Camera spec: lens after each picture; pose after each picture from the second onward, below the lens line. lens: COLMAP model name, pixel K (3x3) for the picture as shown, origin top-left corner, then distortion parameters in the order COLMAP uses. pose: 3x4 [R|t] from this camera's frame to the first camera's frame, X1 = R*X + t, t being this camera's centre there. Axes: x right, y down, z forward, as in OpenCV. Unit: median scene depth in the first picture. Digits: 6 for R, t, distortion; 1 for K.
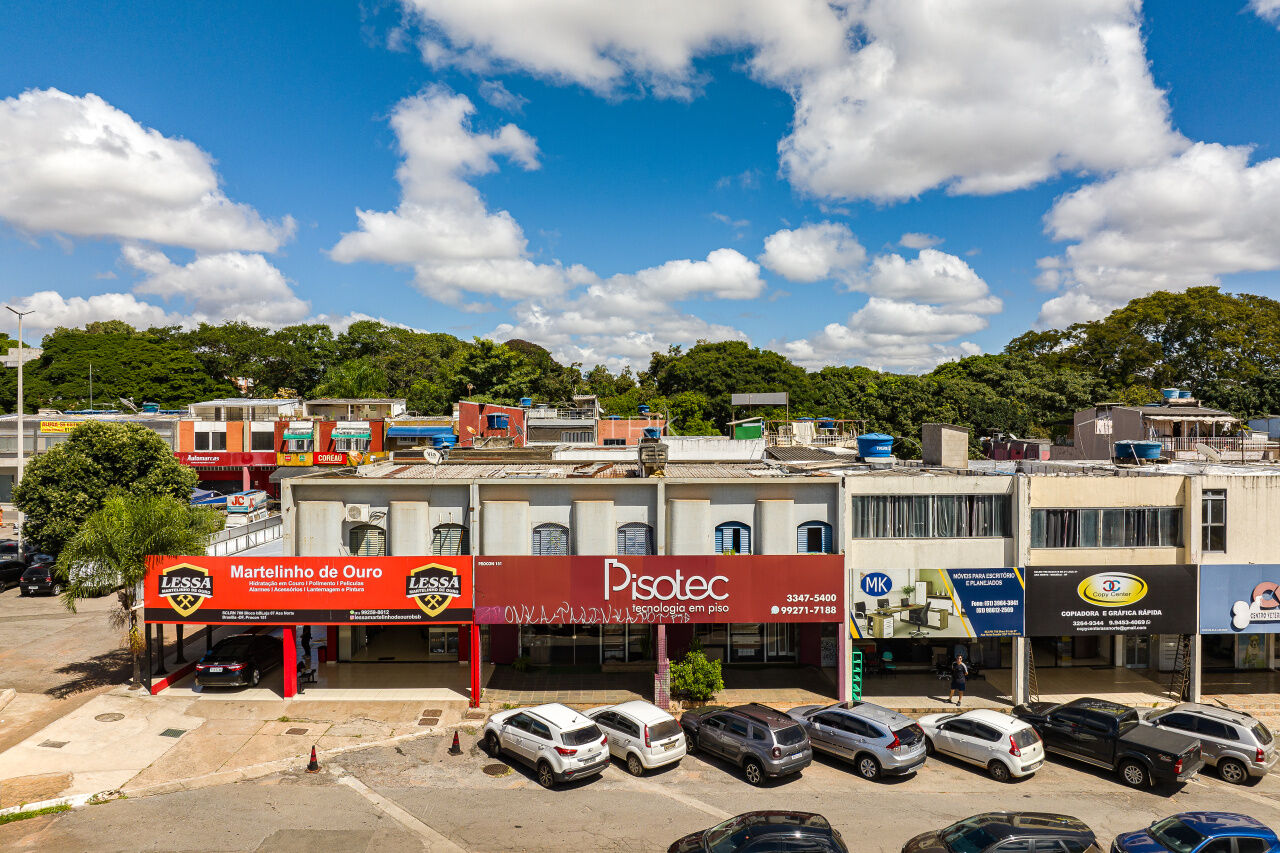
lens RADIAL K [[898.0, 0, 640.1], [0, 898.0, 423.6], [0, 0, 1]] dist [-0.026038, -0.013258]
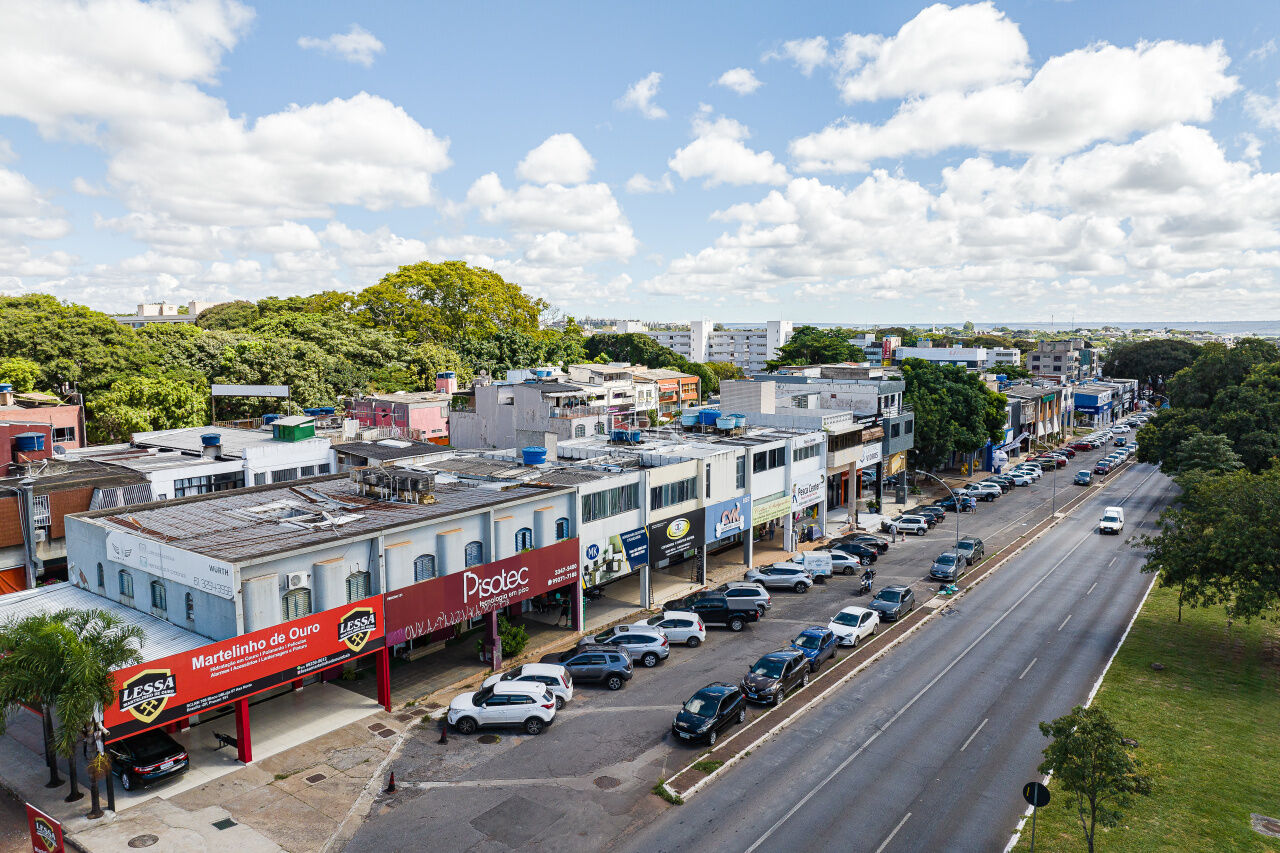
lens RADIAL K [[898.0, 0, 634.4], [0, 898.0, 419.1], [0, 0, 1]] dist [-0.026038, -0.013258]
pose [[0.614864, -0.079787, 0.784586, -0.896346], [0.005124, 0.995252, 0.097195, -0.201575], [-0.788616, -0.055742, 0.612354, 0.001112]]
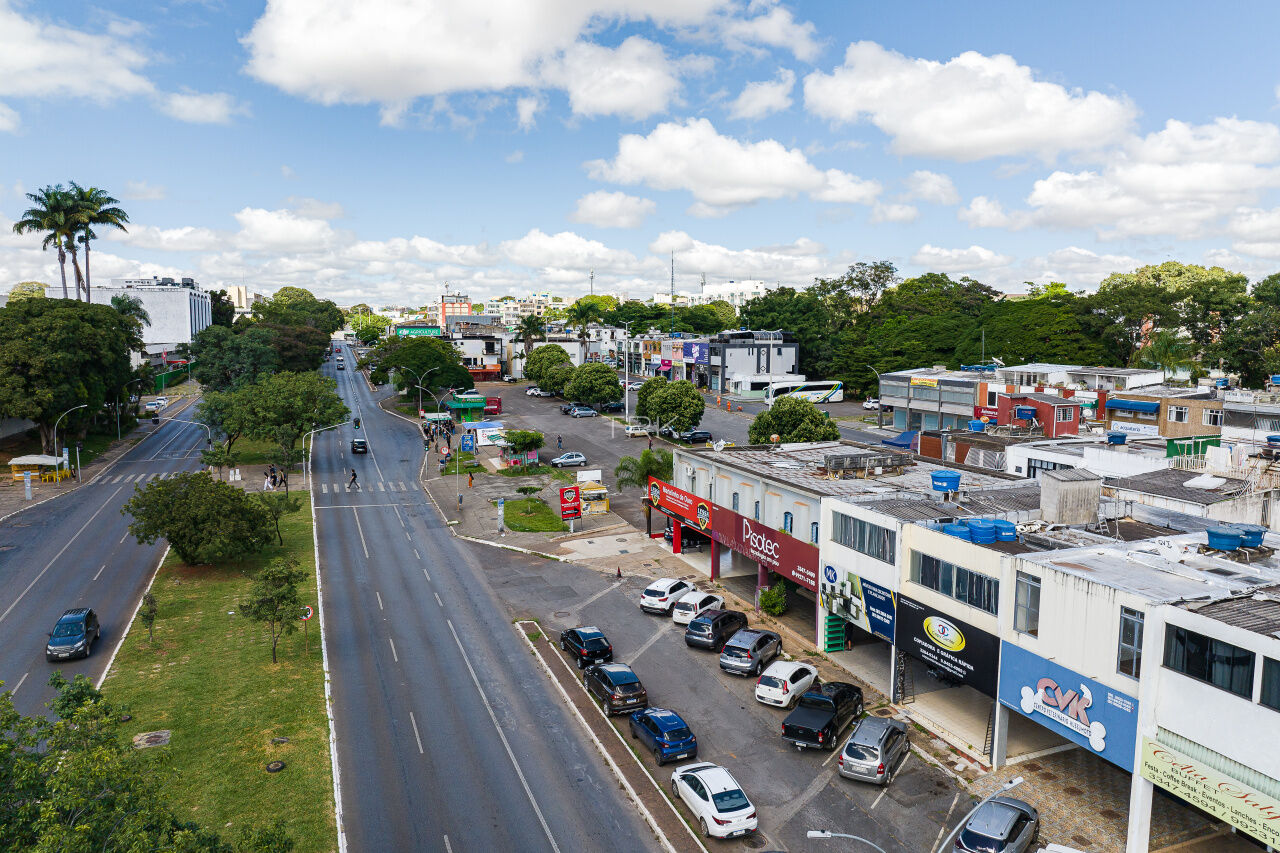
lens RADIAL K [[898.0, 0, 635.9], [0, 898.0, 425.4], [0, 0, 1]] dist [-0.026038, -0.013258]
pose [[0.312833, 0.102292, -0.944284, 1.495105], [-0.000074, 0.994186, 0.107673, -0.211569], [0.949808, -0.033613, 0.311022, 0.266685]]
